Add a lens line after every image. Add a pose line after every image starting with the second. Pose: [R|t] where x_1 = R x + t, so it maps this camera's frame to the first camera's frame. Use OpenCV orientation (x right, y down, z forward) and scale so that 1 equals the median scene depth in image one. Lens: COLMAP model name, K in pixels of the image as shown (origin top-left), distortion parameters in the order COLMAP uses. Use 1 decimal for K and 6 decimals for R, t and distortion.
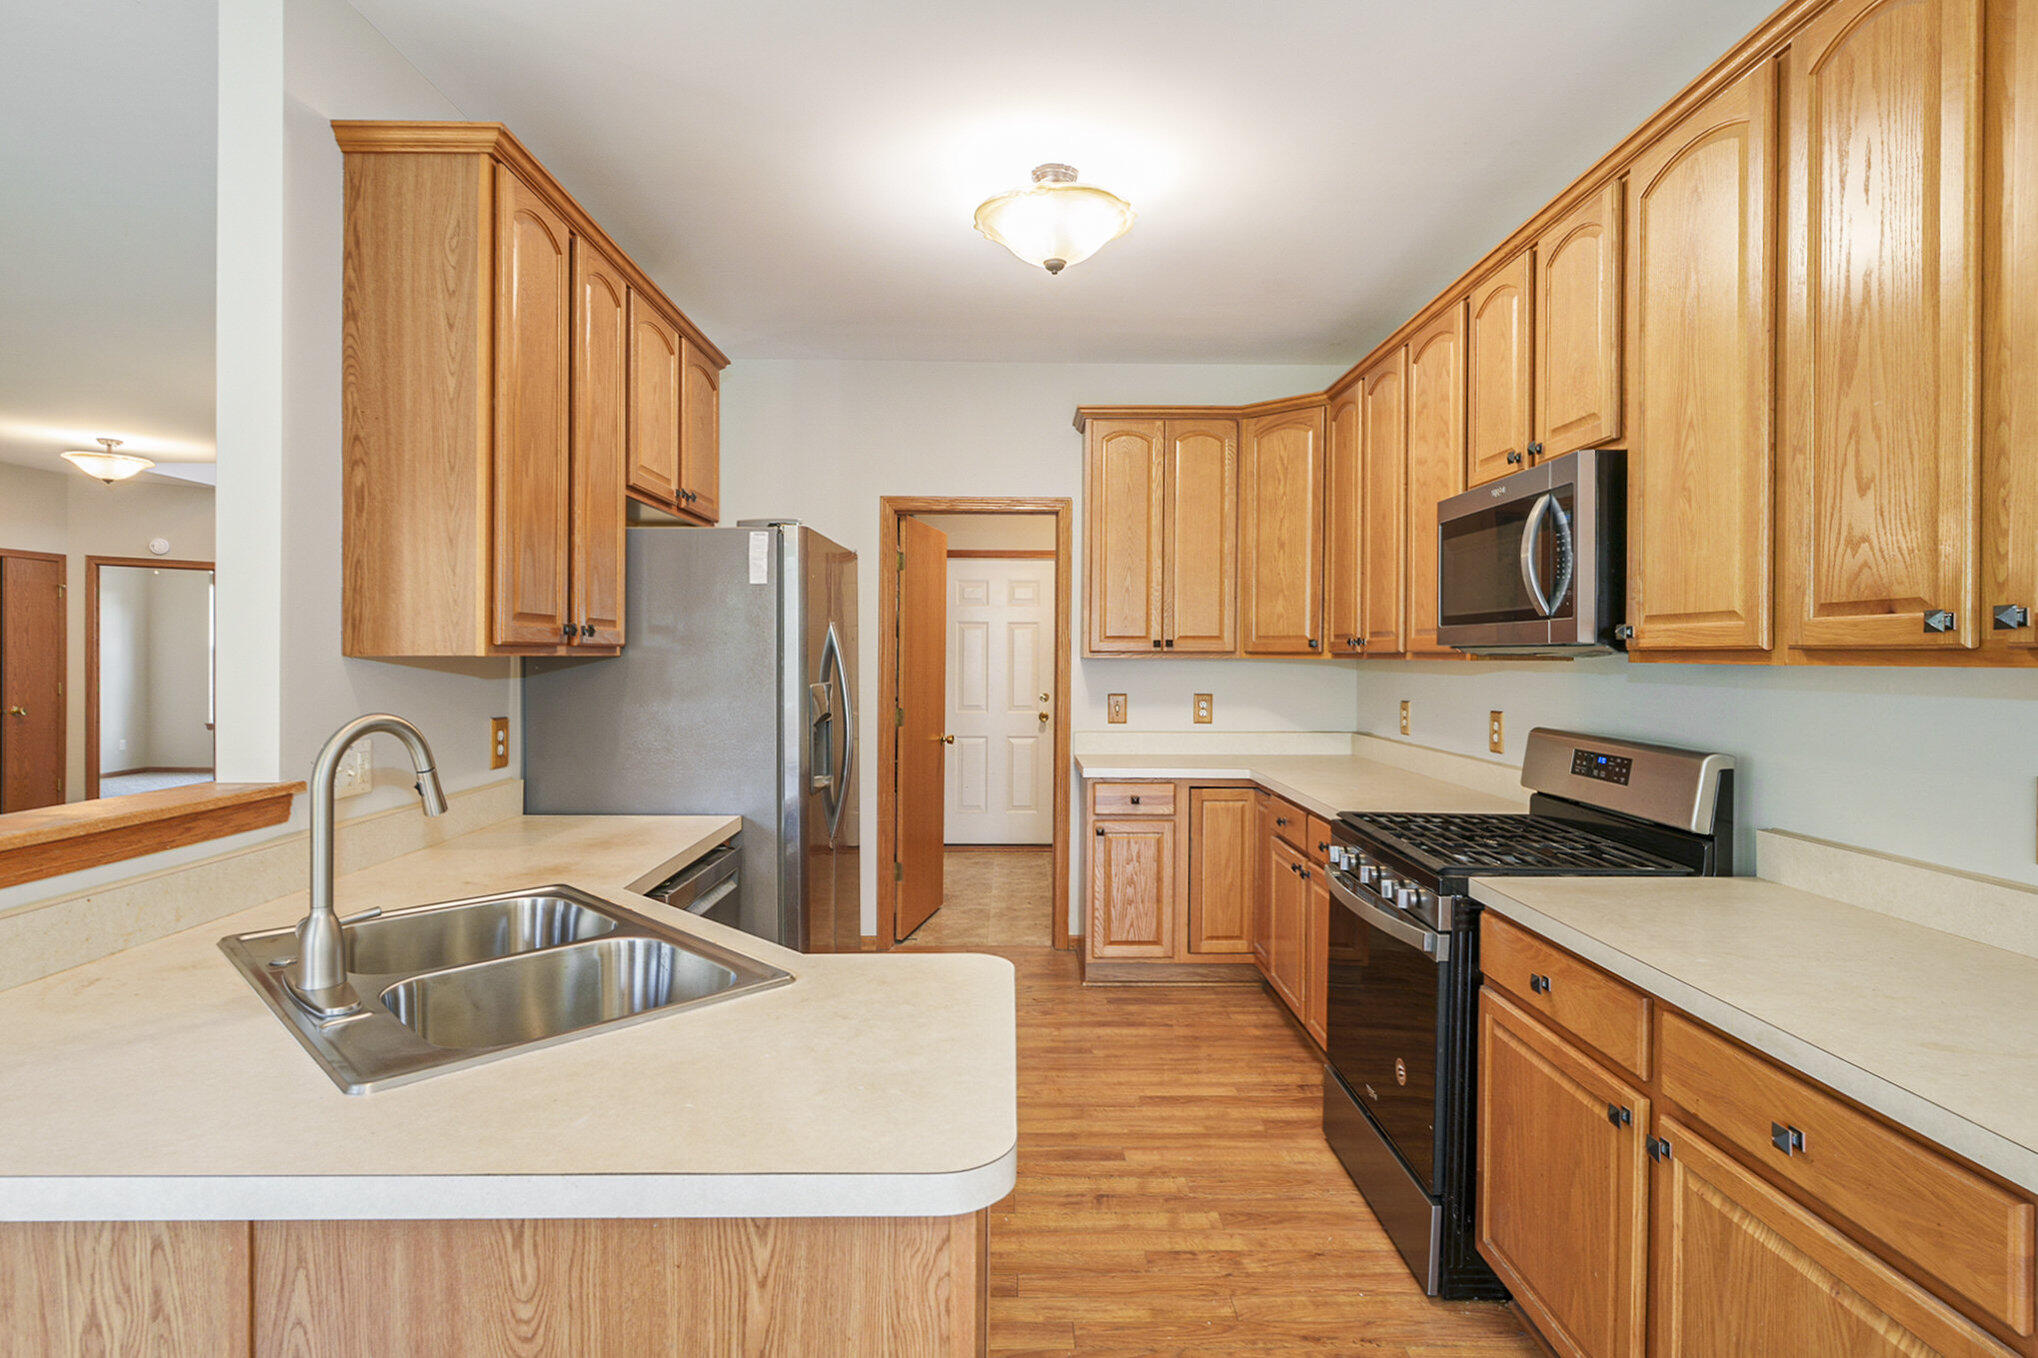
lens RADIAL K [[1048.3, 0, 1037.7], [0, 1048.3, 668.3], [0, 0, 1]] dist [-0.001342, -0.000859]
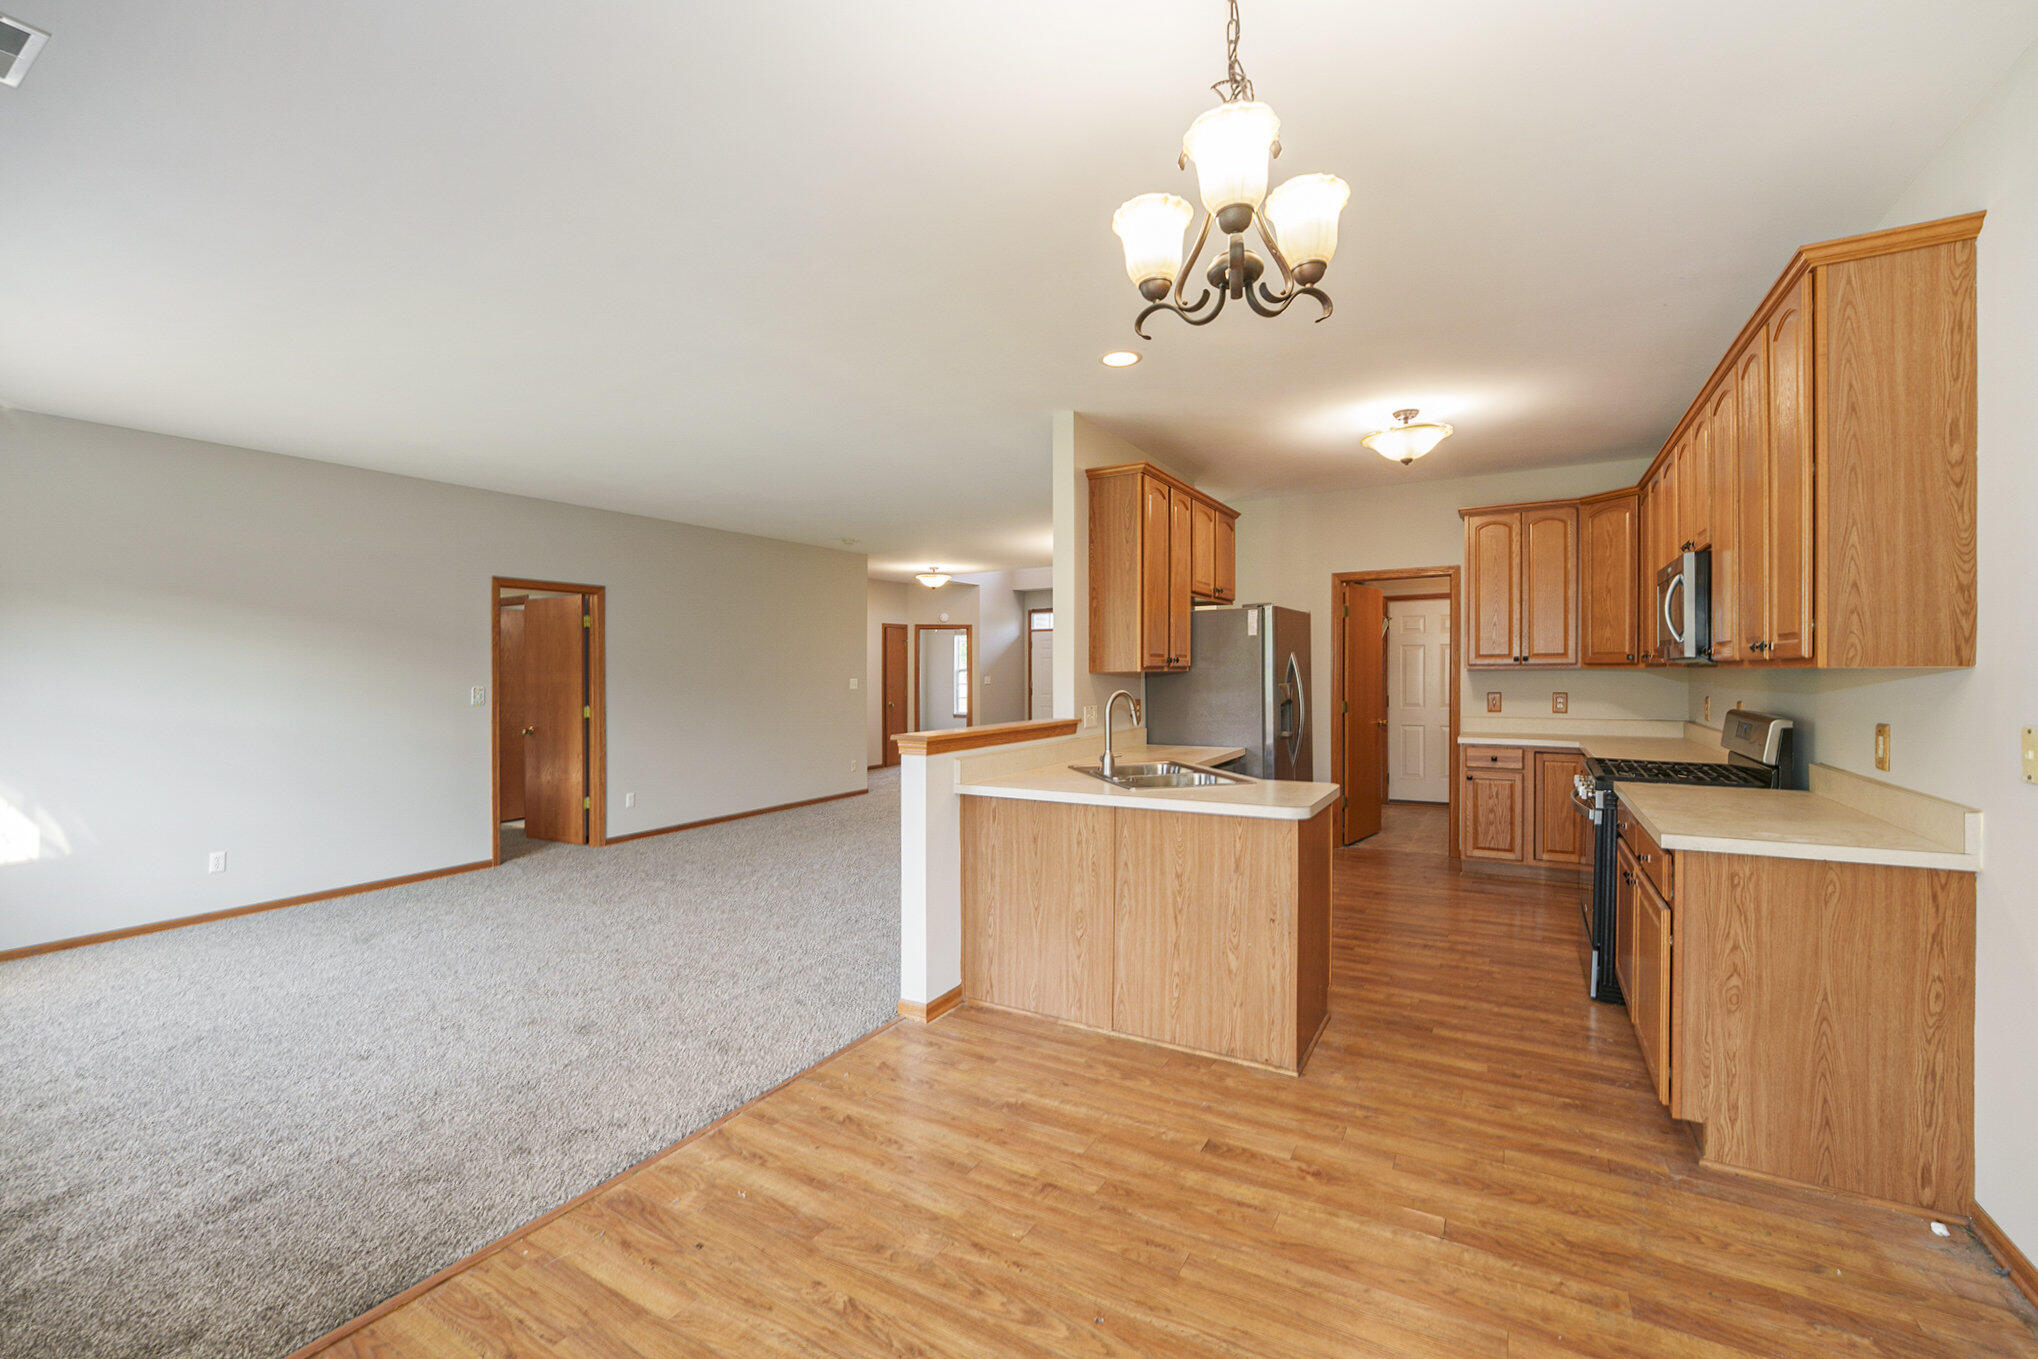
lens RADIAL K [[870.8, 0, 1019.0], [0, 870.8, 679.5], [0, 0, 1]] dist [-0.039276, -0.000116]
pose [[0.852116, -0.008579, -0.523283, 0.179071], [0.006946, 0.999963, -0.005083, 0.008572], [0.523307, 0.000696, 0.852144, -0.530276]]
